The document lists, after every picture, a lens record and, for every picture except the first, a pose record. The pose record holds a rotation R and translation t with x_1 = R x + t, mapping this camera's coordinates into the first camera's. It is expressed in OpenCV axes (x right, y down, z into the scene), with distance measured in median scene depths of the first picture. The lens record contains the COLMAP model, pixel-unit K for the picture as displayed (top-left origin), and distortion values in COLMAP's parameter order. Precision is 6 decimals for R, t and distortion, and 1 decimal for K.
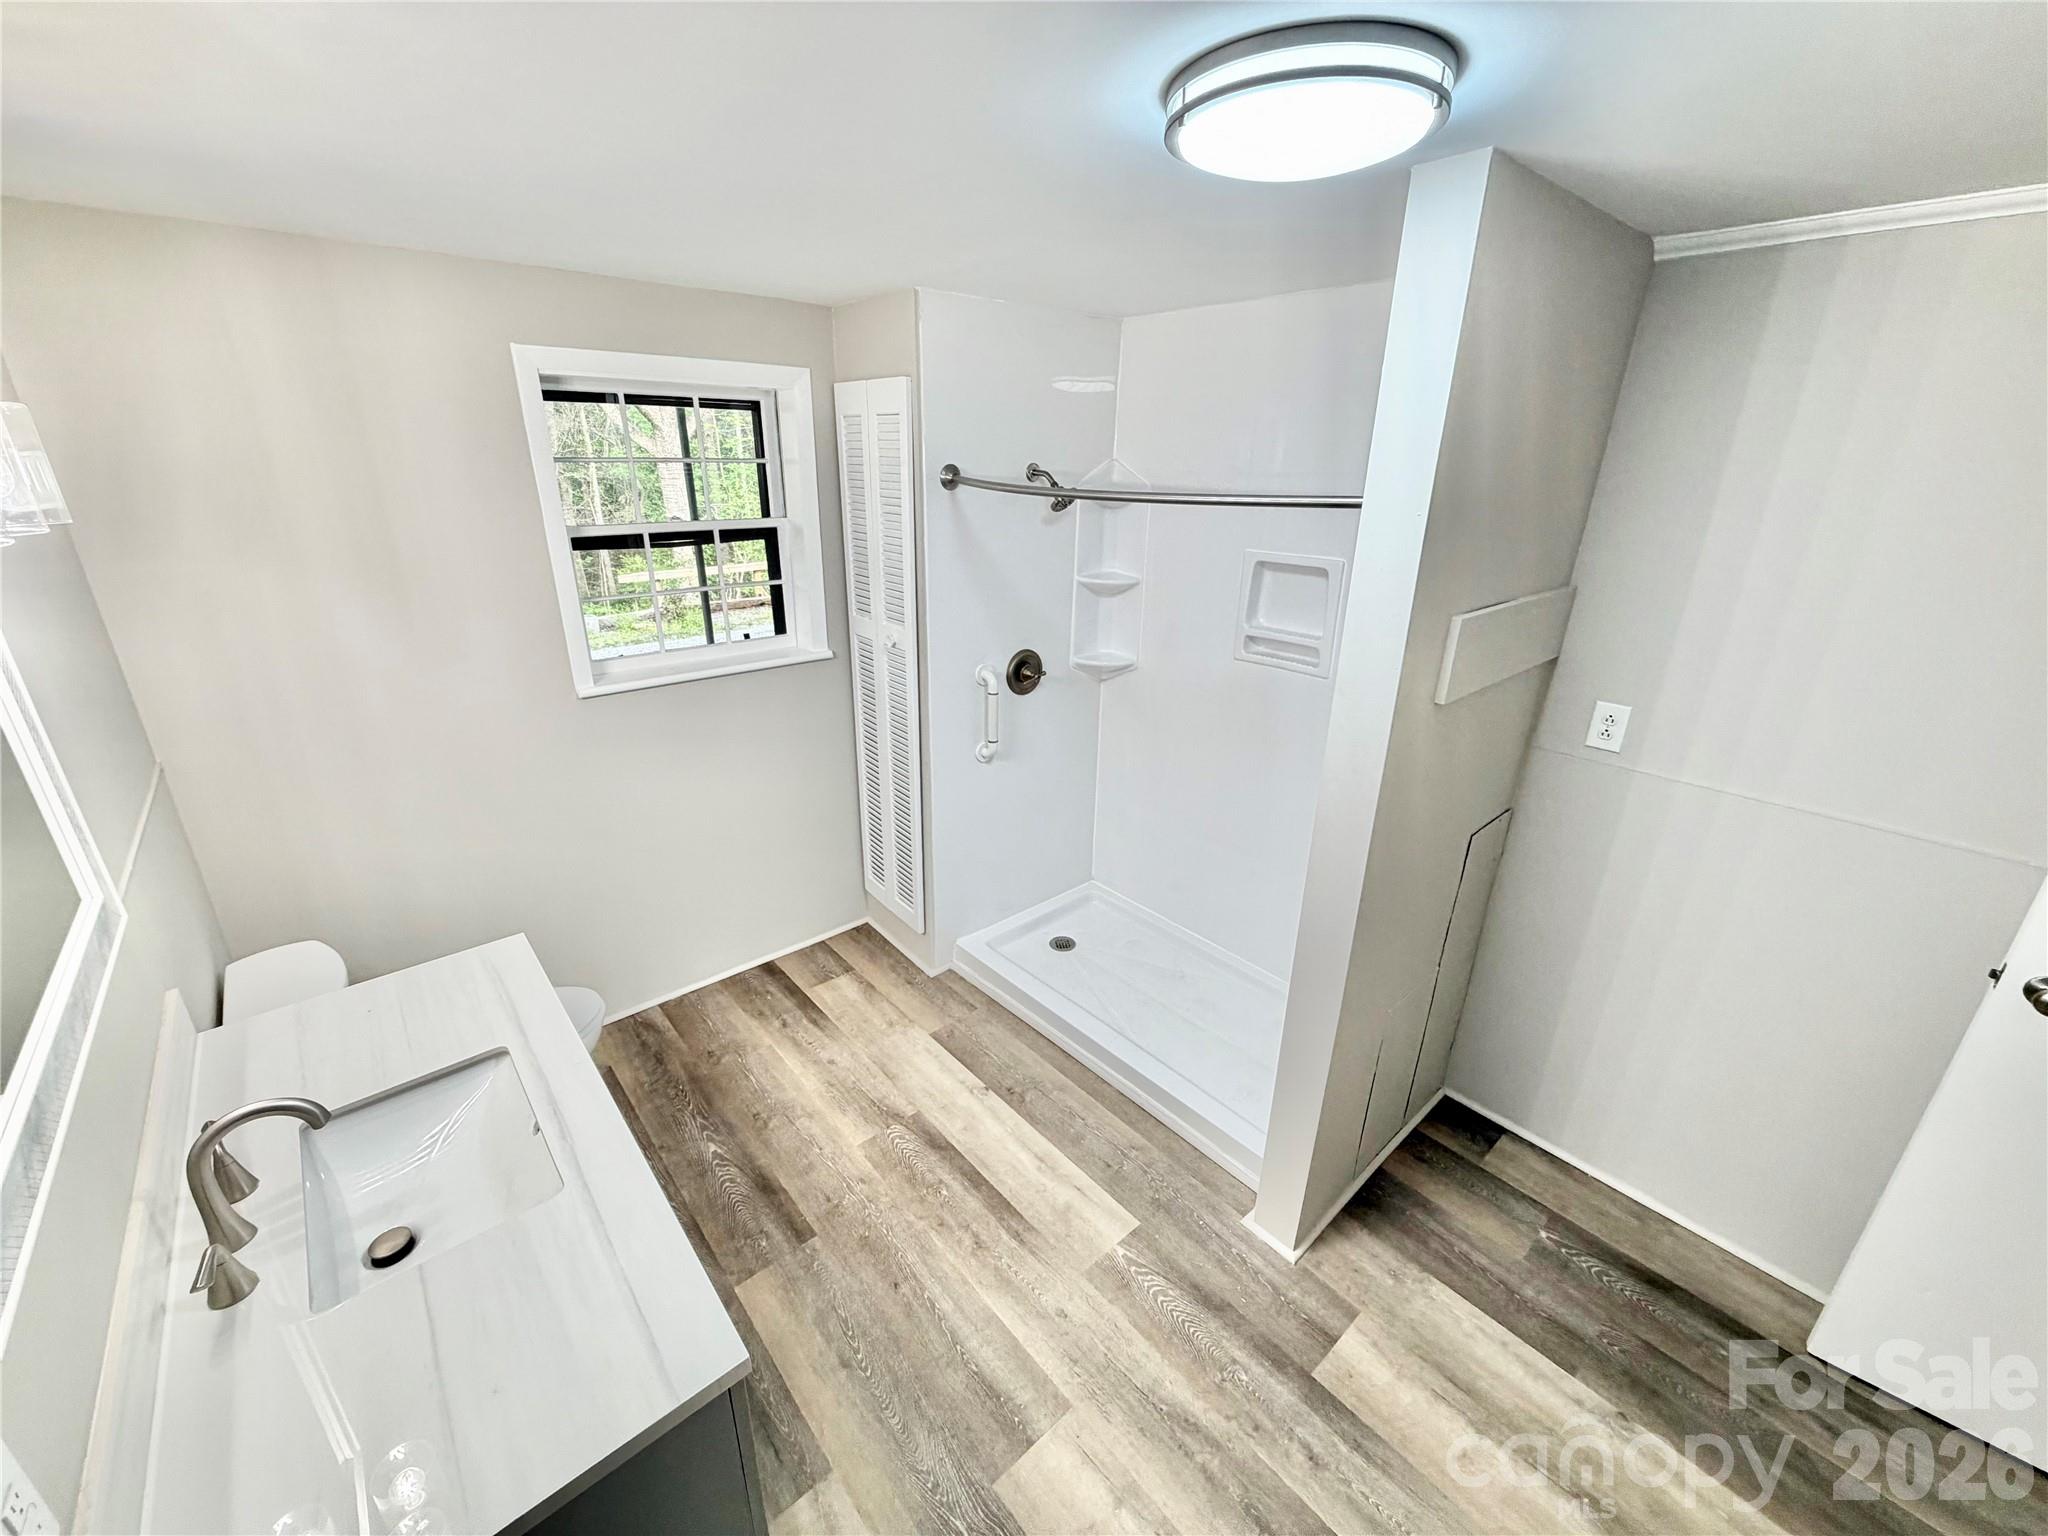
lens RADIAL K [[816.4, 0, 1014.9], [0, 816.4, 770.0], [0, 0, 1]] dist [0.001212, -0.000147]
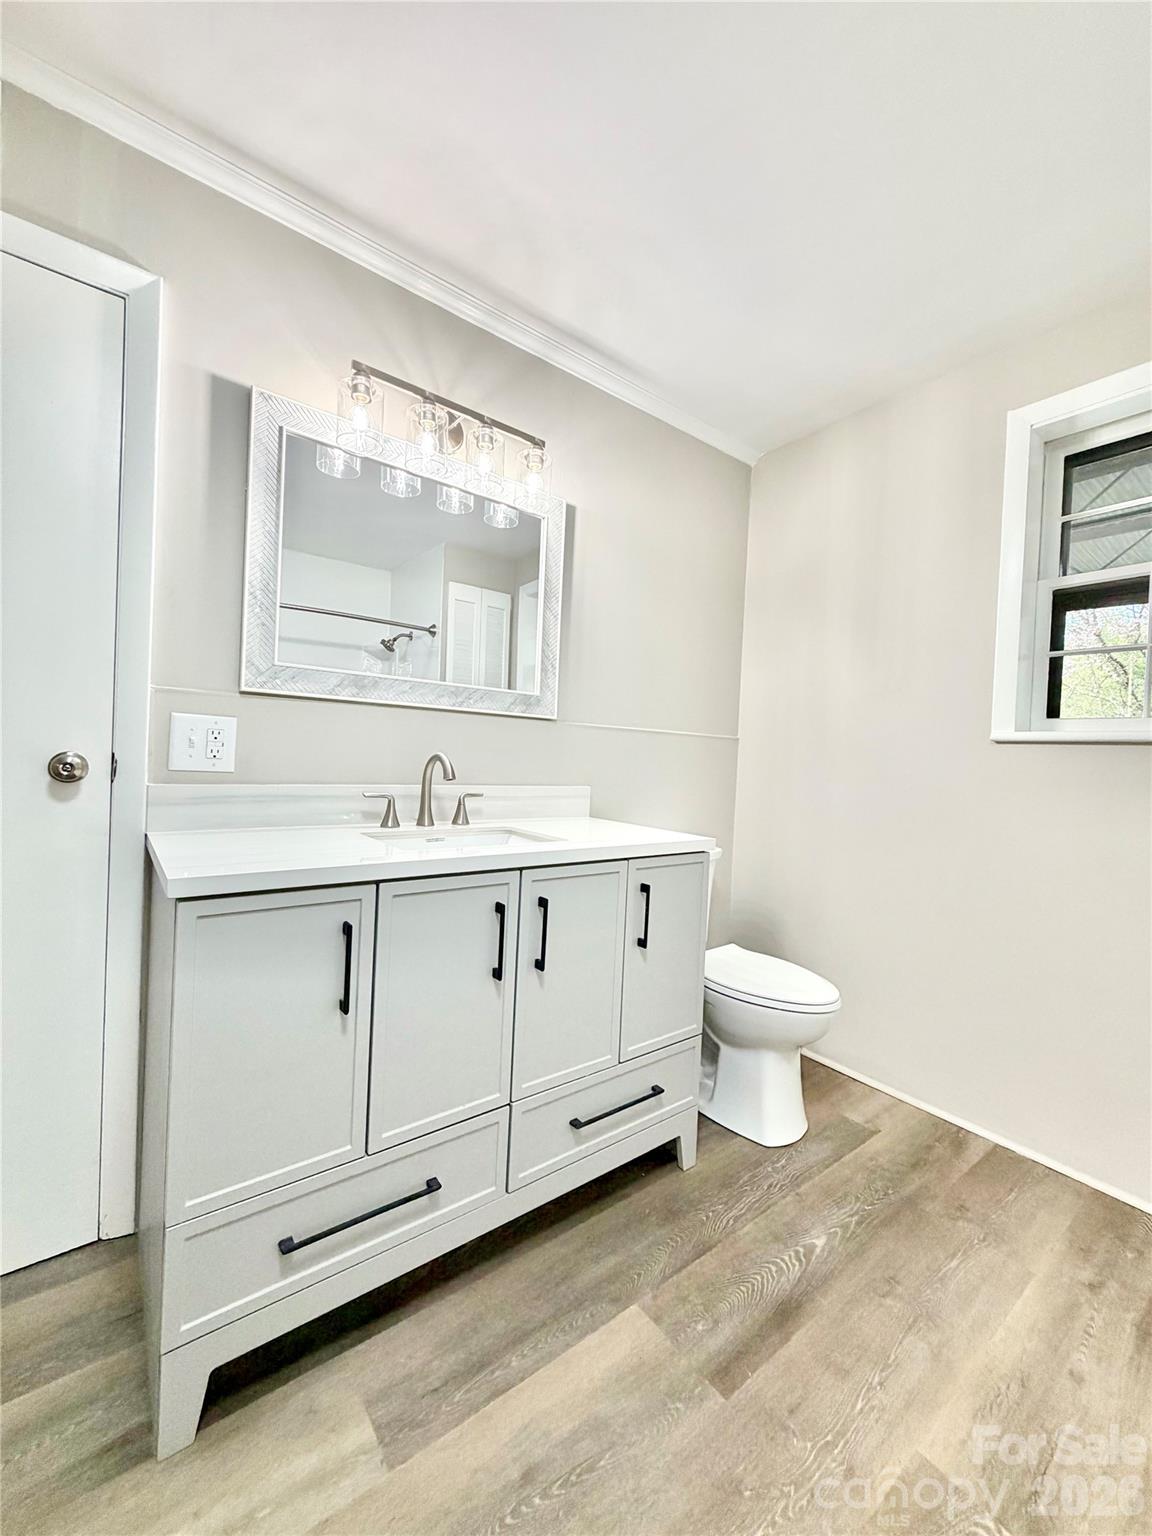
lens RADIAL K [[612.3, 0, 579.2], [0, 612.3, 764.7], [0, 0, 1]] dist [0.001212, -0.000147]
pose [[-0.051267, -0.004182, -0.998676, 0.227925], [-0.402317, 0.915346, 0.016820, 0.129826], [0.914064, 0.402647, -0.048609, 0.639635]]
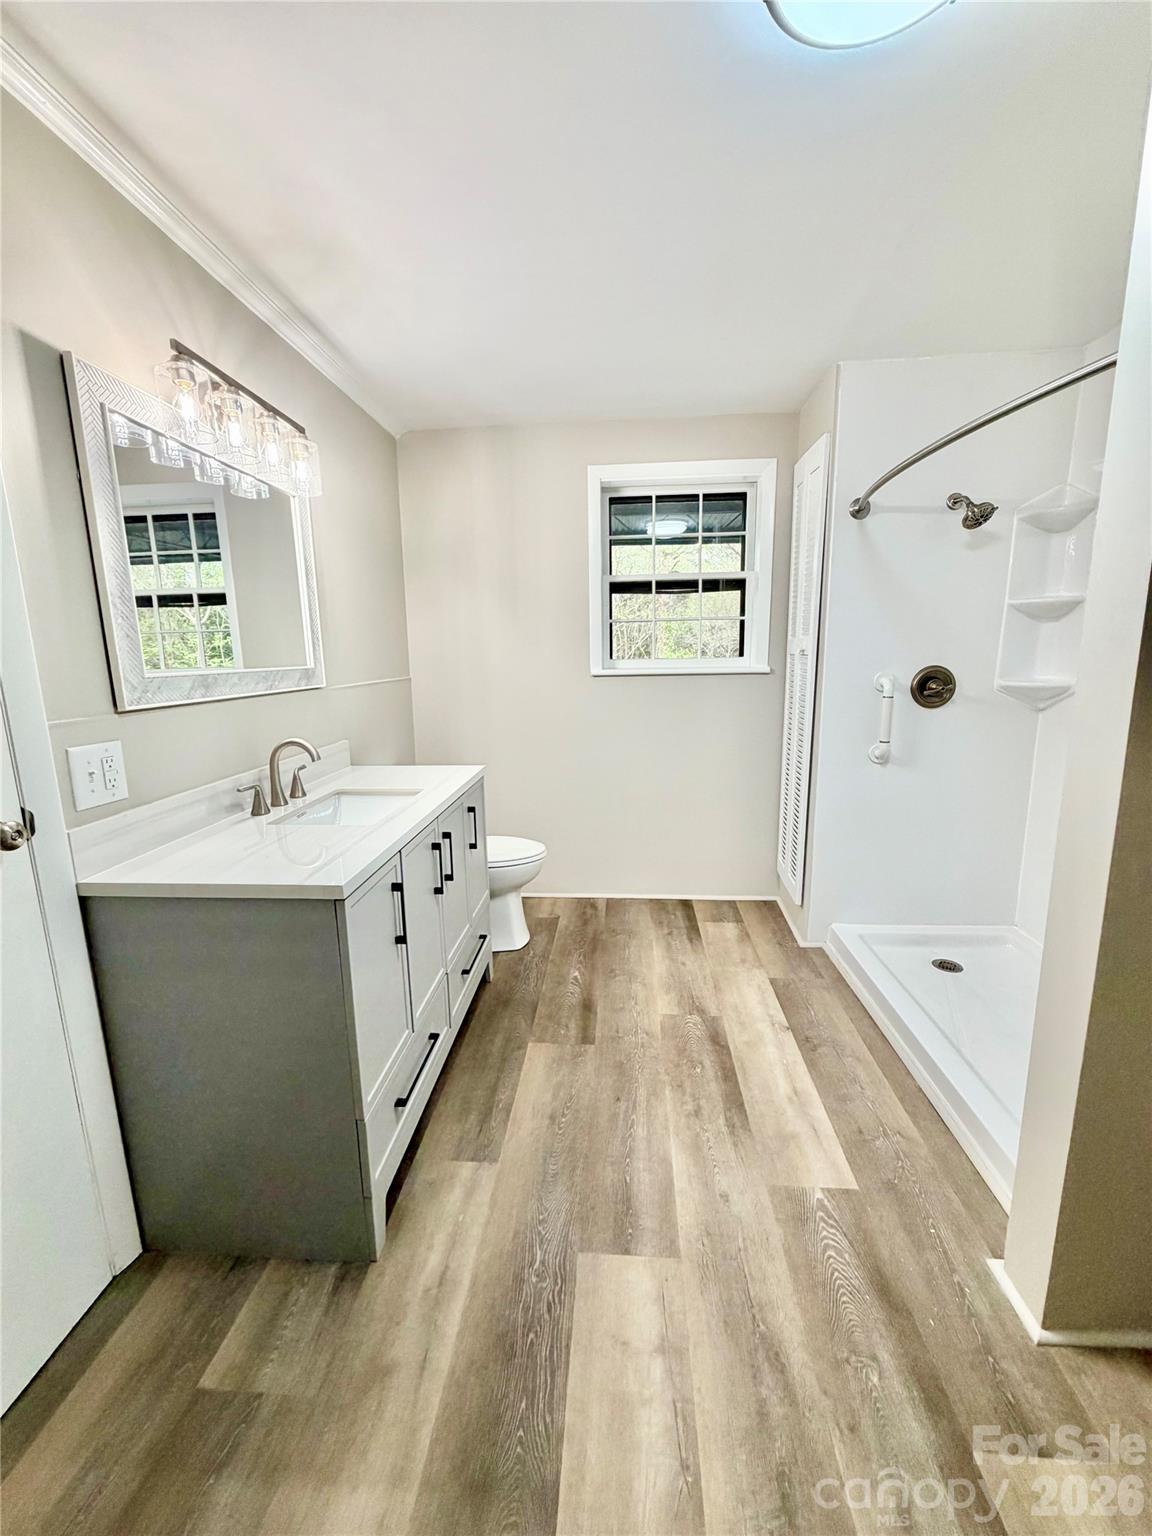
lens RADIAL K [[612.3, 0, 576.3], [0, 612.3, 764.4], [0, 0, 1]] dist [0.001212, -0.000147]
pose [[0.705287, 0.106051, -0.700944, 0.333164], [-0.232030, 0.968820, -0.086888, 0.205989], [0.669874, 0.223921, 0.707904, 0.173441]]
